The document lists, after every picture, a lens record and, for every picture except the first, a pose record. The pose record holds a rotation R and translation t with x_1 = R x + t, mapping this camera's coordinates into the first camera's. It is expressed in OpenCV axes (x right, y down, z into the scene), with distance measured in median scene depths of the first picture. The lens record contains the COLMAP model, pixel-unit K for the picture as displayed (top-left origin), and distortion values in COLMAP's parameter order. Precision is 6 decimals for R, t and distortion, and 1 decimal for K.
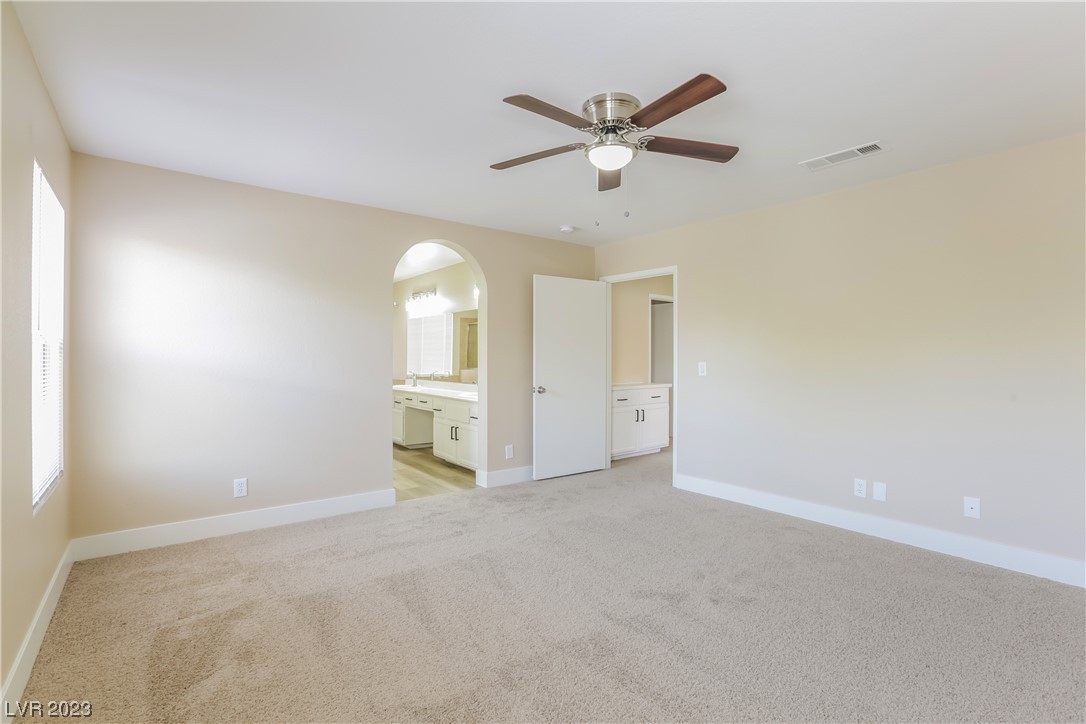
lens RADIAL K [[495.8, 0, 539.2], [0, 495.8, 359.0], [0, 0, 1]] dist [-0.053586, 0.020606]
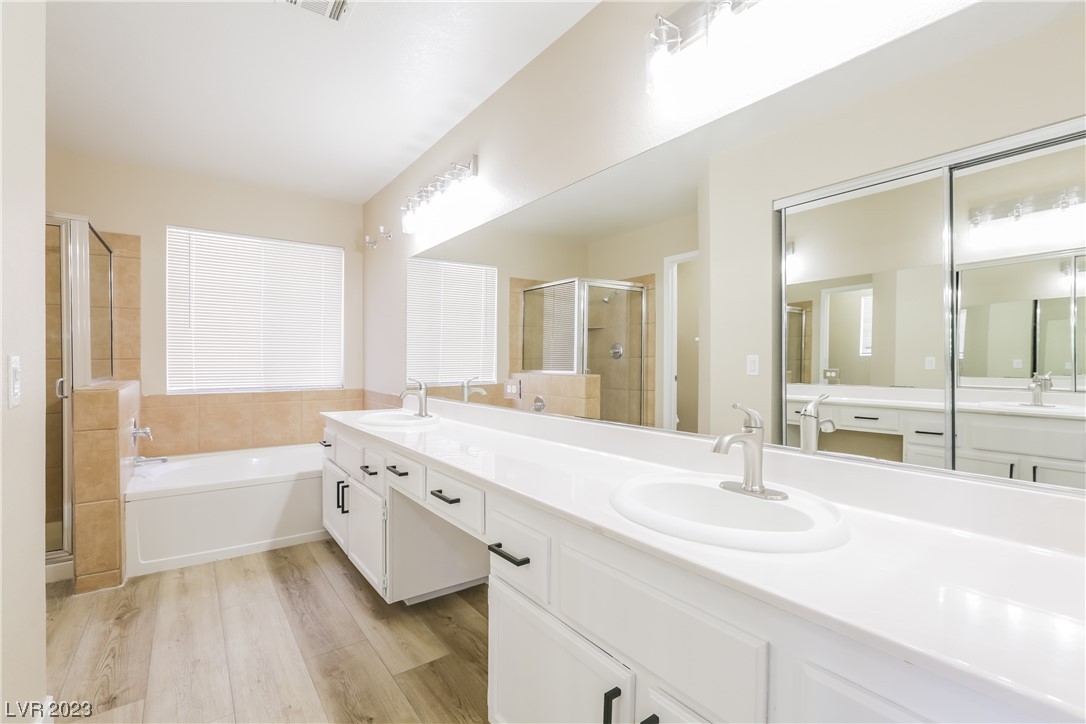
lens RADIAL K [[482.1, 0, 540.4], [0, 482.1, 367.9], [0, 0, 1]] dist [-0.051711, 0.018041]
pose [[0.999714, 0.003541, -0.023668, -0.226233], [-0.003227, 0.999907, 0.013285, 0.017186], [0.023713, -0.013205, 0.999632, 0.944729]]
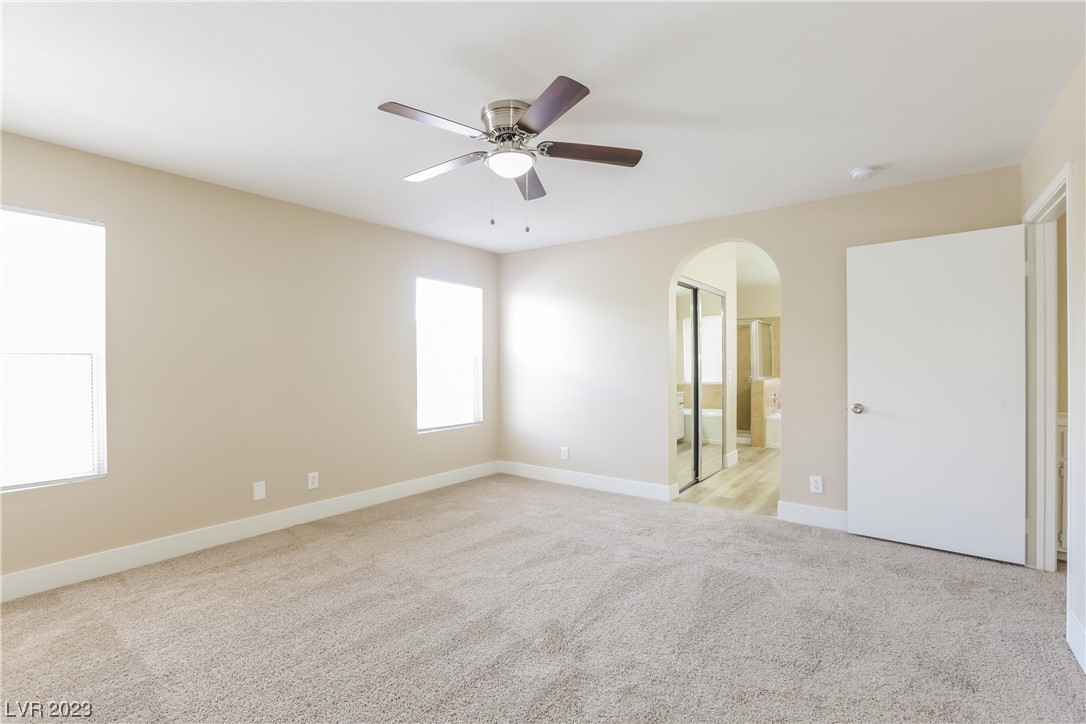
lens RADIAL K [[482.1, 0, 540.4], [0, 482.1, 367.9], [0, 0, 1]] dist [-0.051711, 0.018041]
pose [[0.265969, 0.003787, -0.963974, 0.534090], [0.002222, 0.999987, 0.004542, 0.000964], [0.963979, -0.003350, 0.265957, 0.384077]]
